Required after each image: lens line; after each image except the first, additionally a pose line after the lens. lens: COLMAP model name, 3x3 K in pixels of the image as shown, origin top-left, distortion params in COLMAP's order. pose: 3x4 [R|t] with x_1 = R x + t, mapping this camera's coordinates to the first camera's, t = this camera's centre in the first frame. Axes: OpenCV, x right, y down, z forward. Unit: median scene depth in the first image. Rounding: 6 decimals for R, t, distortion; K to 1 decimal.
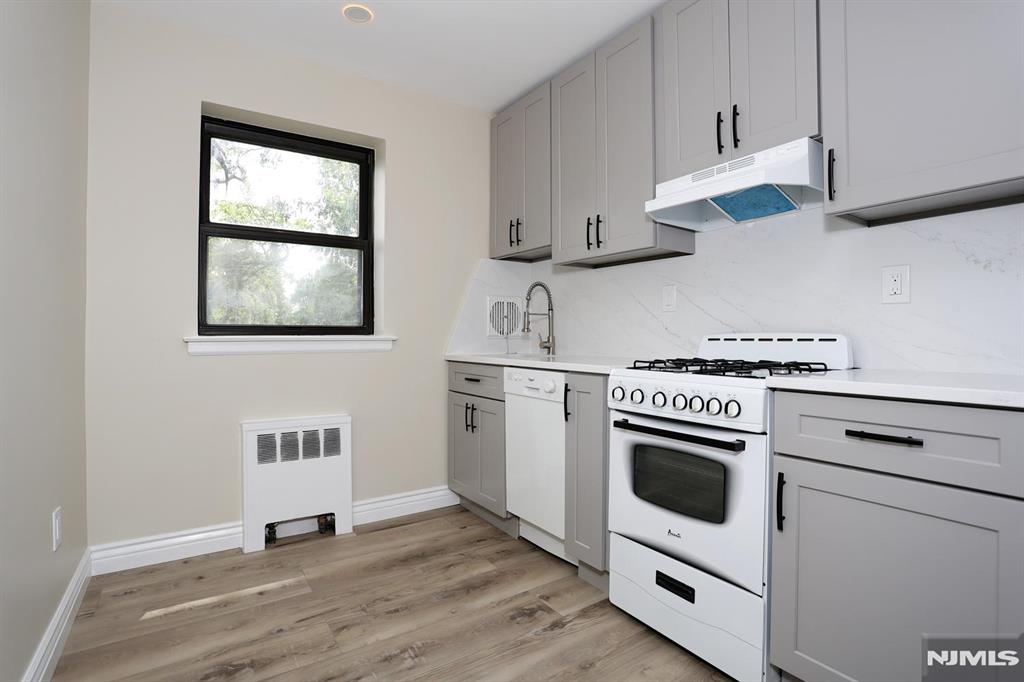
lens RADIAL K [[496.1, 0, 509.4], [0, 496.1, 338.2], [0, 0, 1]] dist [-0.072248, 0.030725]
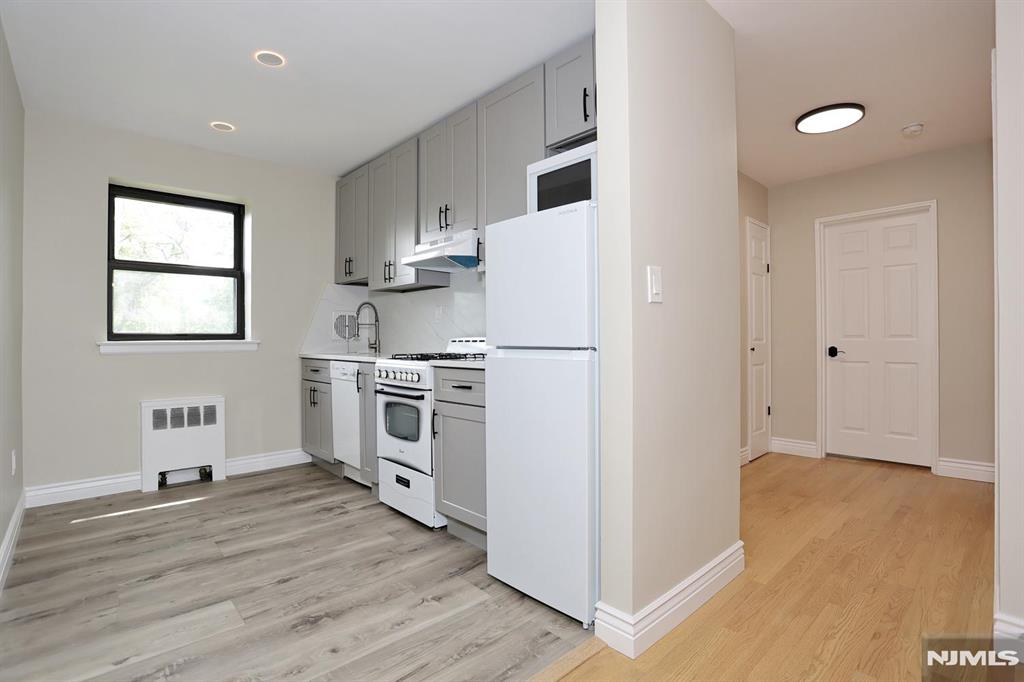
lens RADIAL K [[496.1, 0, 509.4], [0, 496.1, 338.2], [0, 0, 1]] dist [-0.072248, 0.030725]
pose [[0.988459, -0.005960, 0.151374, 0.311021], [0.006955, 0.999958, -0.006042, 0.003148], [-0.151332, 0.007025, 0.988458, -0.566657]]
